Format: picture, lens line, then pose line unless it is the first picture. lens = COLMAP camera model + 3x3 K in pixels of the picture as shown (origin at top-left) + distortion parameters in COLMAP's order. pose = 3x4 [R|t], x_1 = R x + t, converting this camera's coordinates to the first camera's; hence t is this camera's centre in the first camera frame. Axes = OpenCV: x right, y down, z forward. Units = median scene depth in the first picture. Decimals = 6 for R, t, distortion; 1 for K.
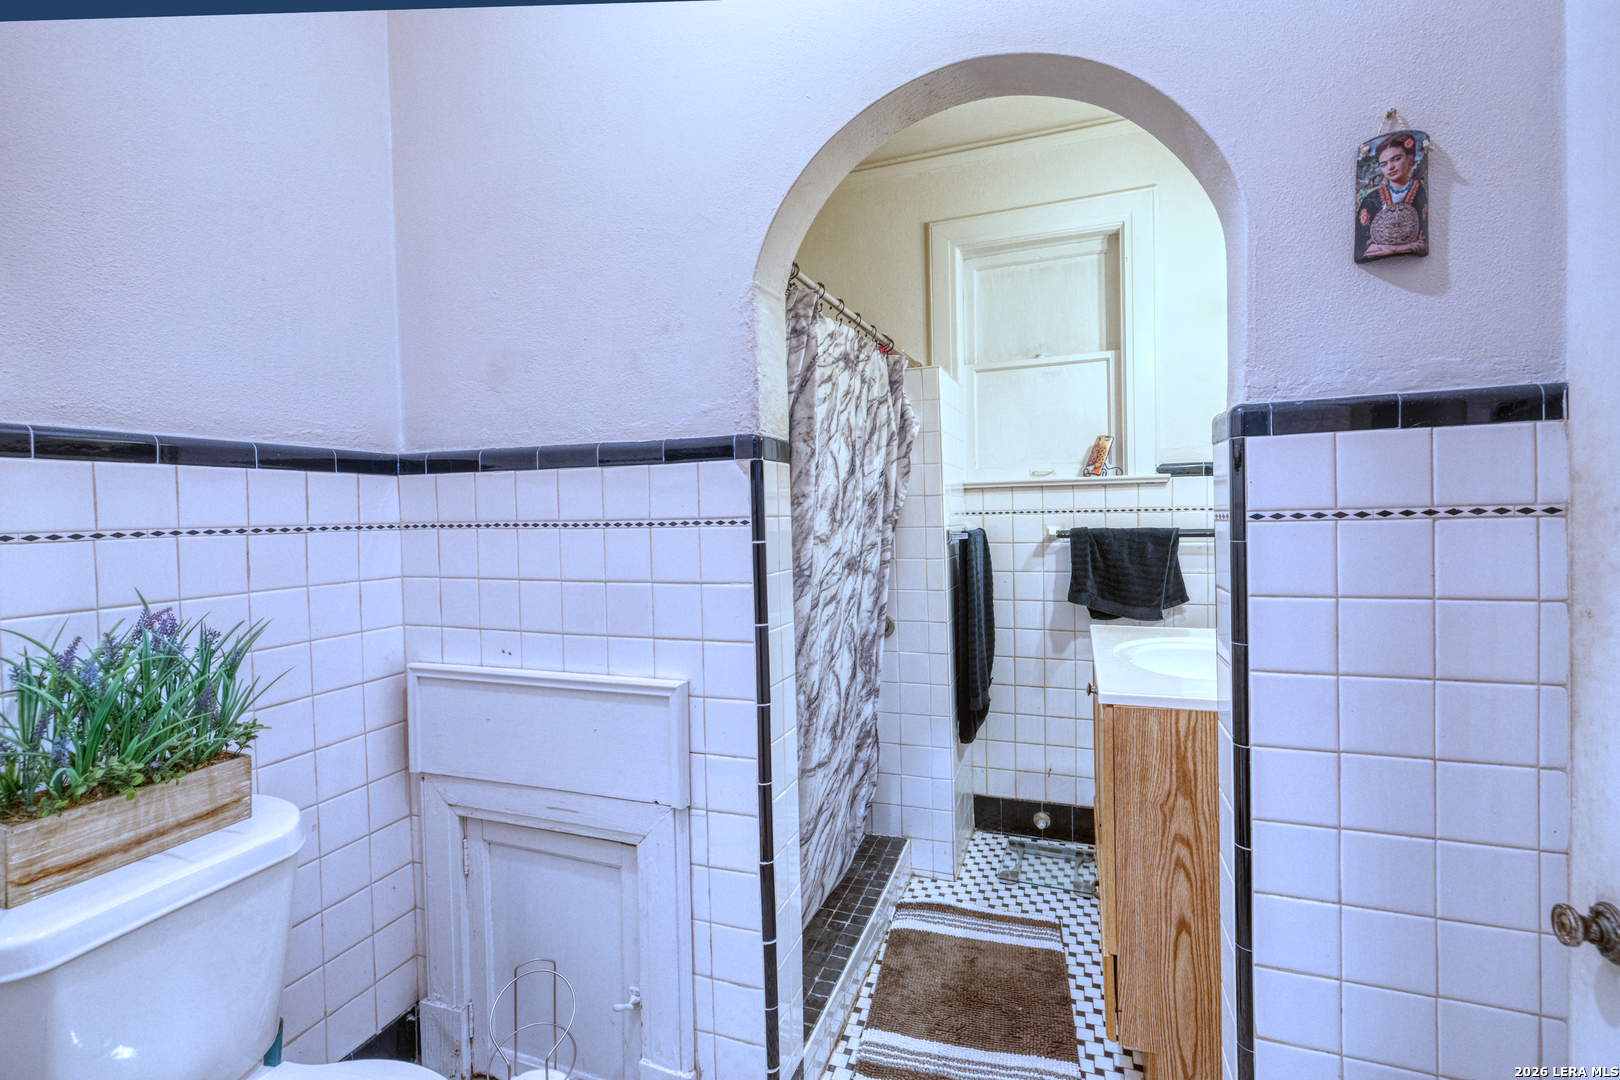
lens RADIAL K [[679.8, 0, 812.1], [0, 679.8, 536.1], [0, 0, 1]] dist [0.000508, -0.000177]
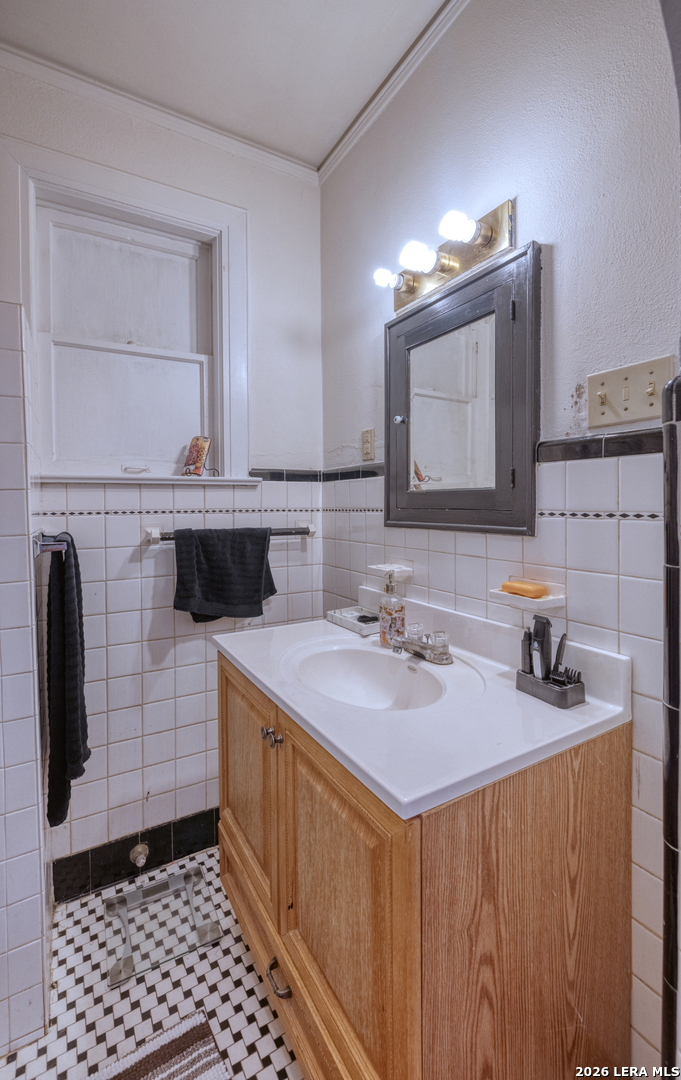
lens RADIAL K [[478.6, 0, 340.0], [0, 478.6, 508.4], [0, 0, 1]] dist [-0.003046, 0.000368]
pose [[0.638362, 0.007079, 0.769704, 0.017865], [0.019276, 0.999497, -0.025180, -0.020284], [-0.769495, 0.030911, 0.637904, 0.402247]]
